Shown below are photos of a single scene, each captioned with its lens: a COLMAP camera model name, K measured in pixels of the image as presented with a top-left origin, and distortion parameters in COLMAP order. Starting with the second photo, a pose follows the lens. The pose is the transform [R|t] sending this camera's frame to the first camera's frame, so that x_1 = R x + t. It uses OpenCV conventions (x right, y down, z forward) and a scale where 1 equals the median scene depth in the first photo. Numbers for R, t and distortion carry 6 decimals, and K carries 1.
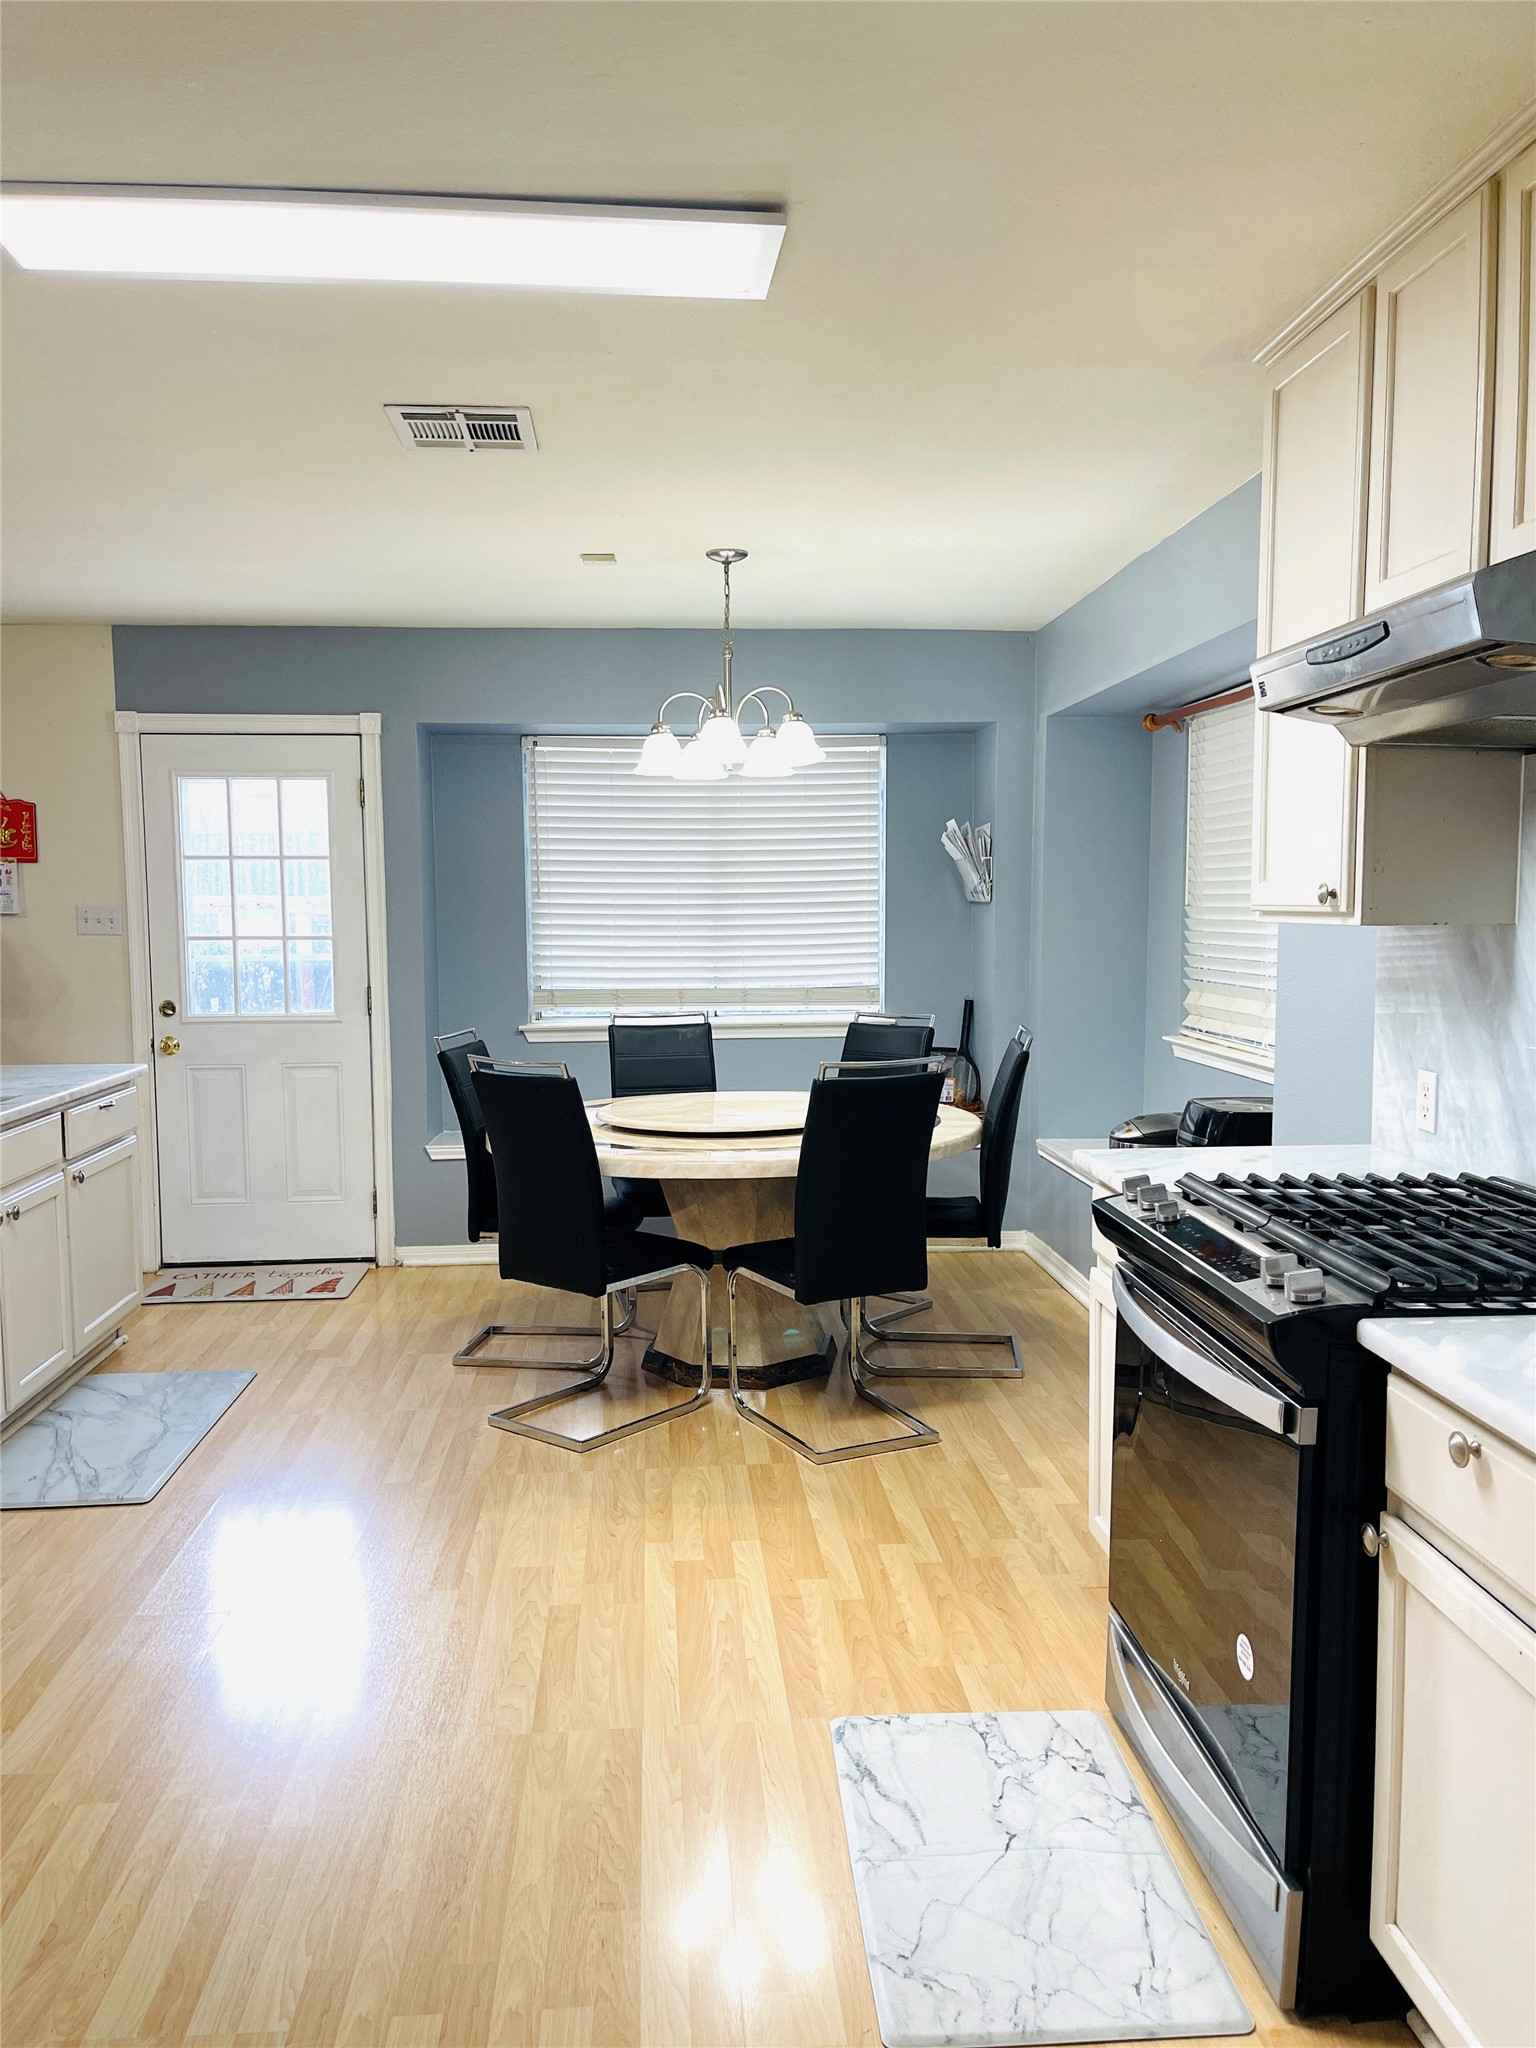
lens RADIAL K [[1543.3, 0, 758.7], [0, 1543.3, 1065.2], [0, 0, 1]] dist [-0.005664, 0.068496]
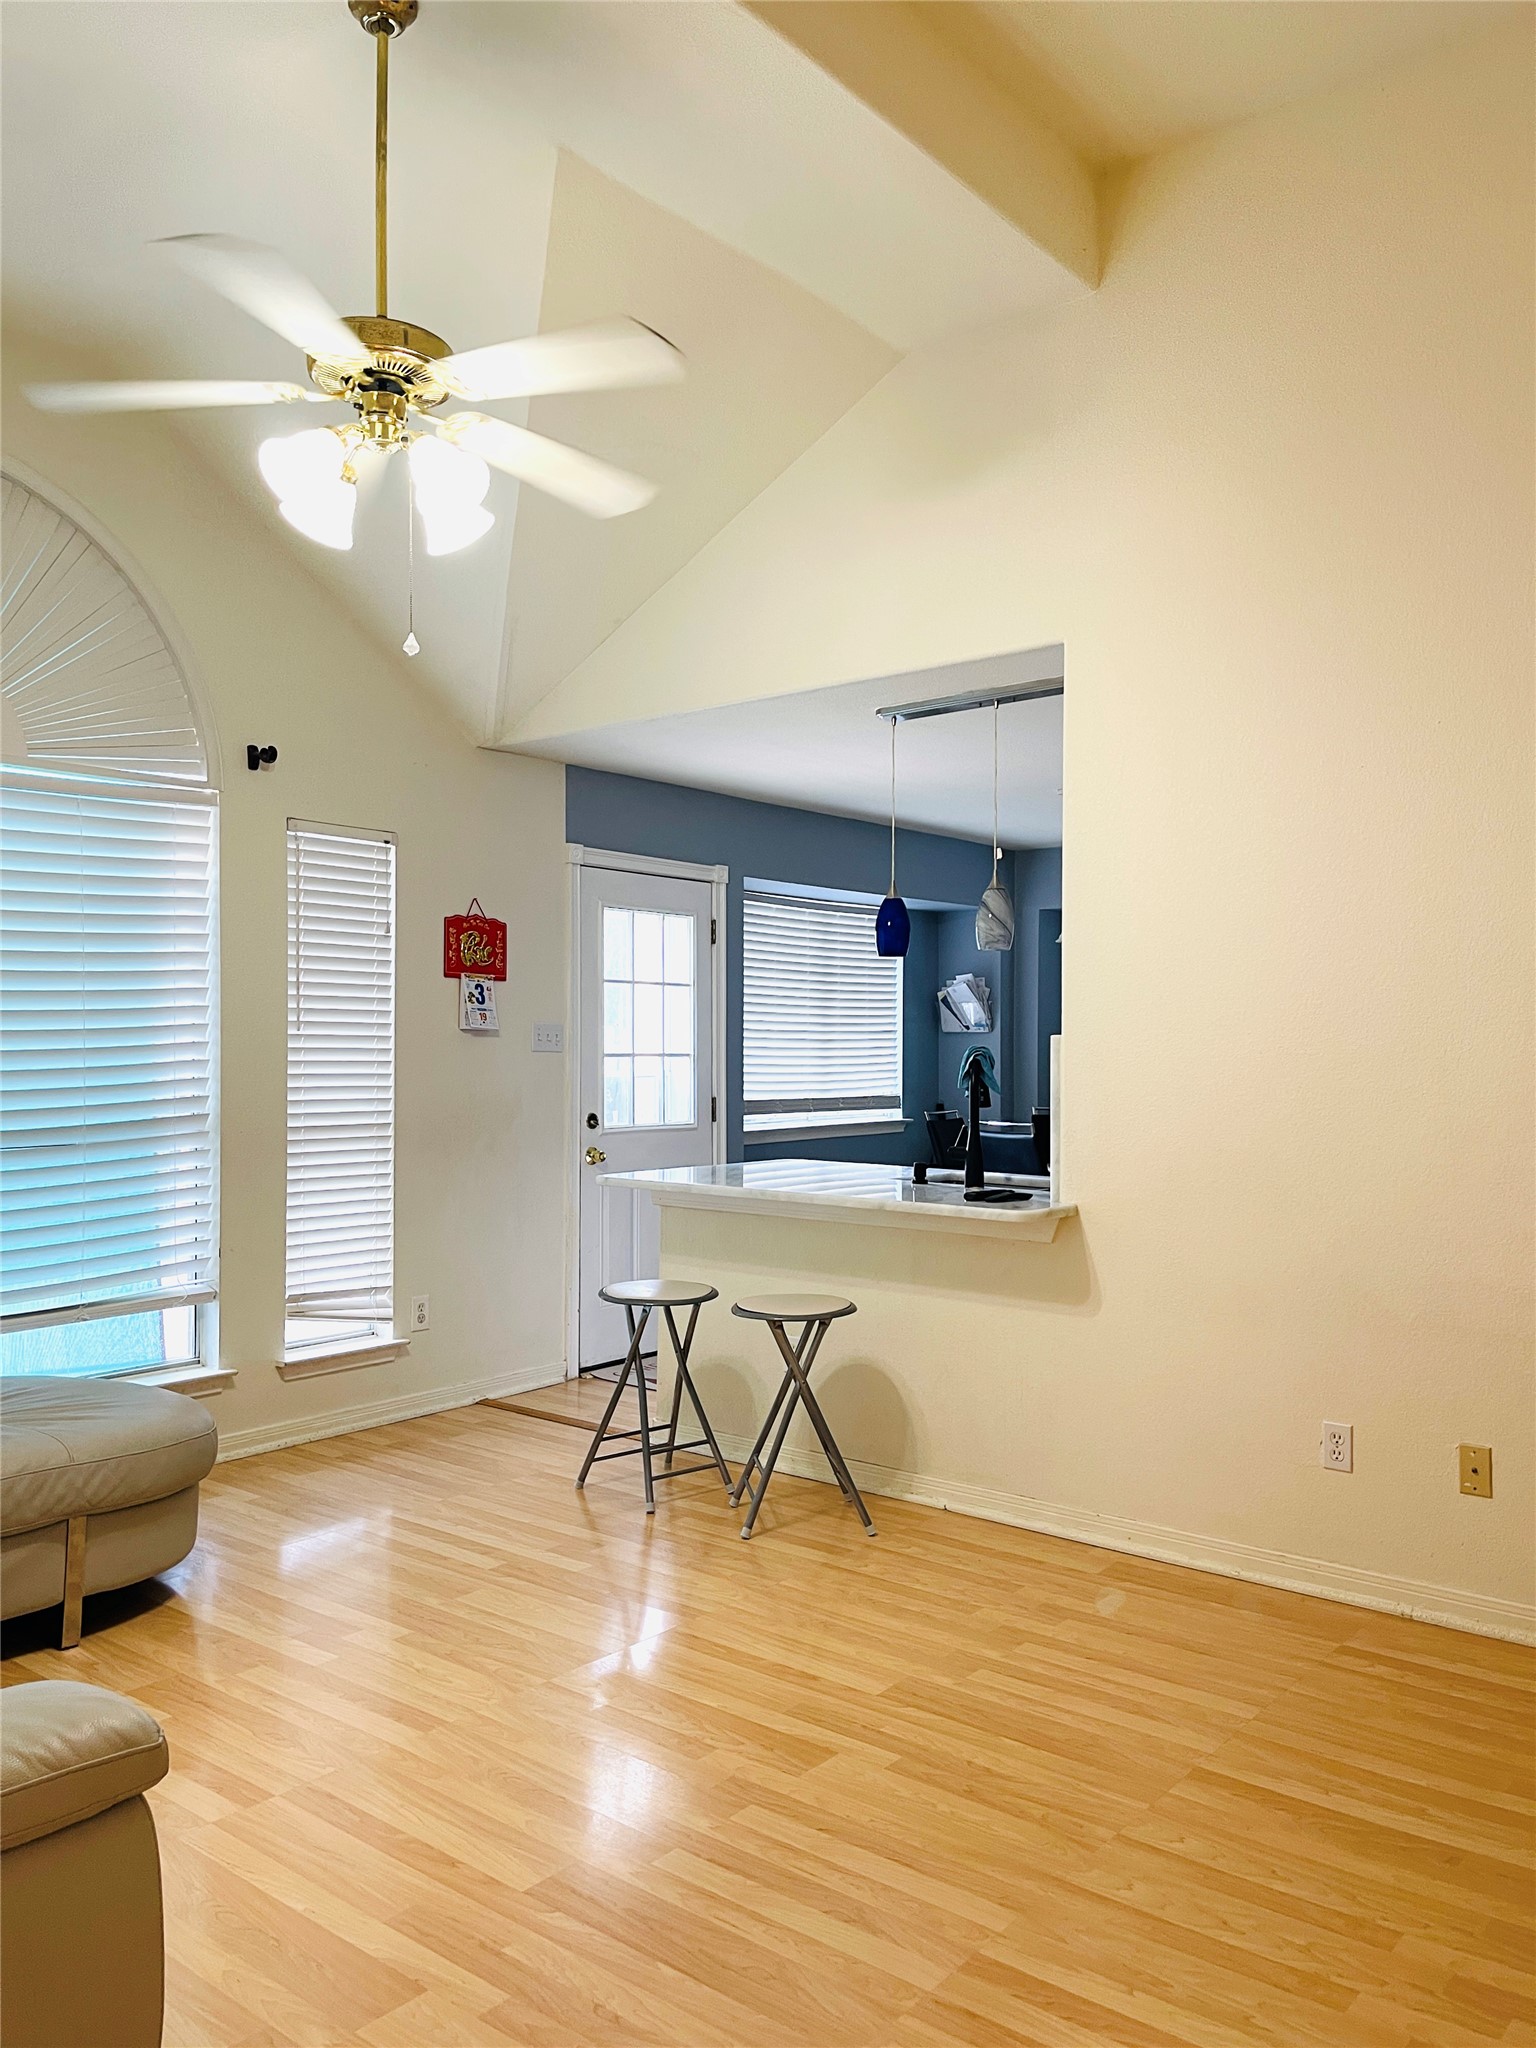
lens RADIAL K [[1541.9, 0, 763.4], [0, 1541.9, 1033.6], [0, 0, 1]] dist [0.076475, -0.097132]
pose [[0.689346, 0.010497, 0.724356, -1.108880], [0.071654, 0.994004, -0.082594, -0.000219], [-0.720880, 0.108839, 0.684460, 0.189481]]
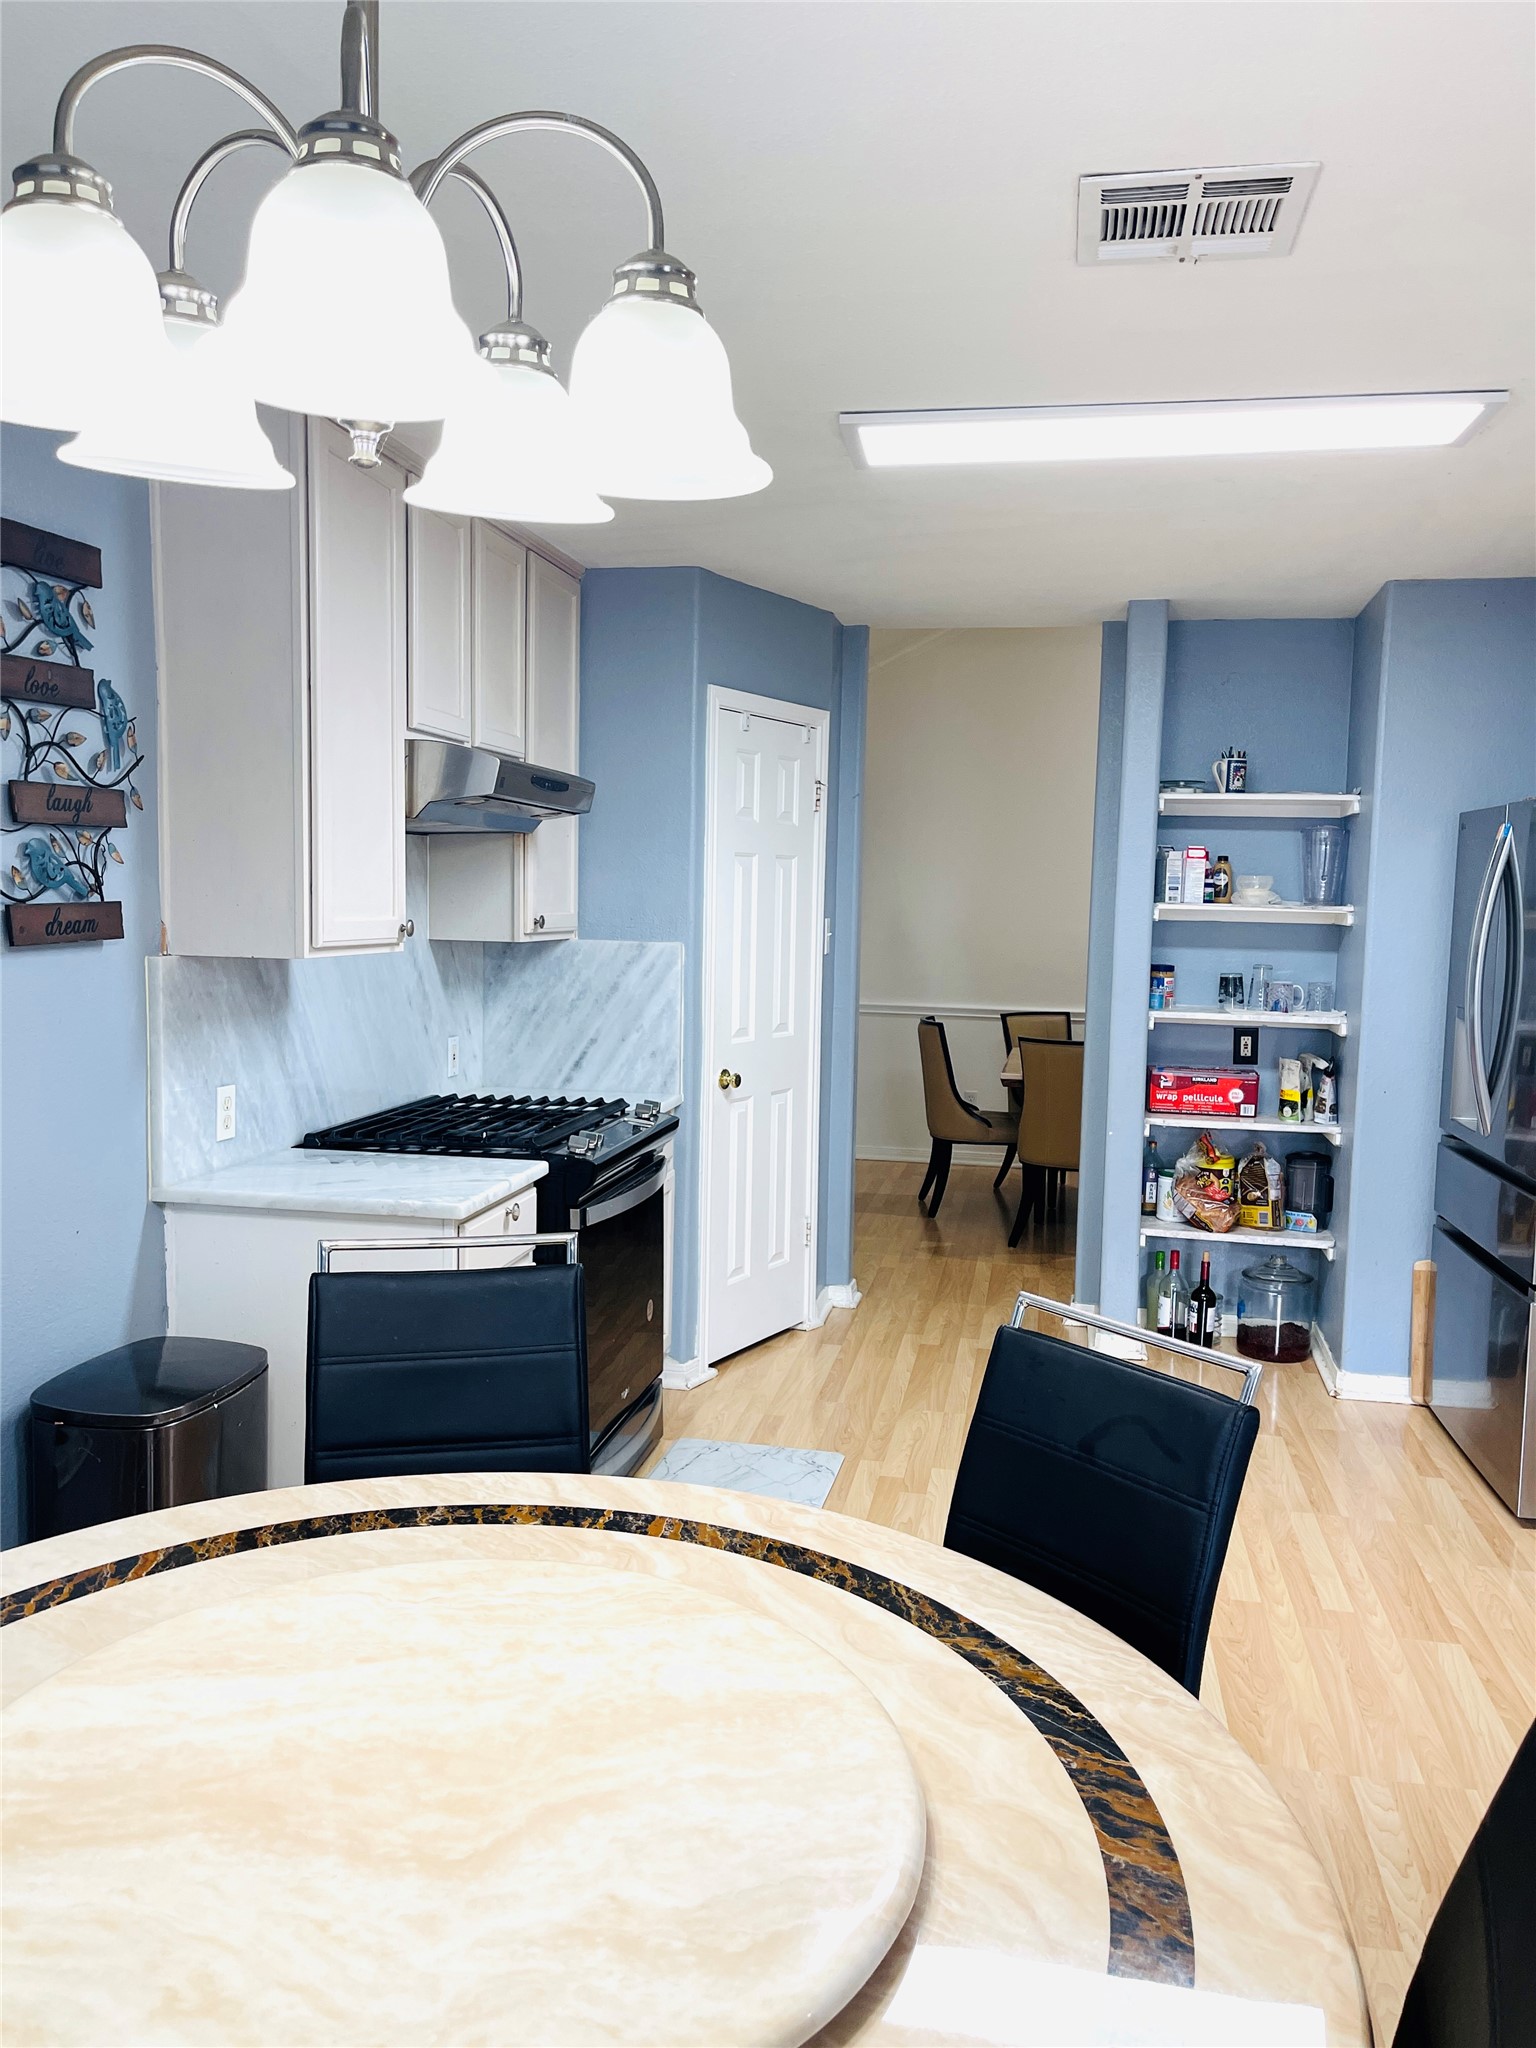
lens RADIAL K [[1541.9, 0, 763.4], [0, 1541.9, 1033.6], [0, 0, 1]] dist [0.076475, -0.097132]
pose [[-0.966022, -0.034144, 0.256193, -0.115833], [0.016336, 0.981188, 0.192365, -0.124478], [-0.257941, 0.190014, -0.947291, 1.005904]]
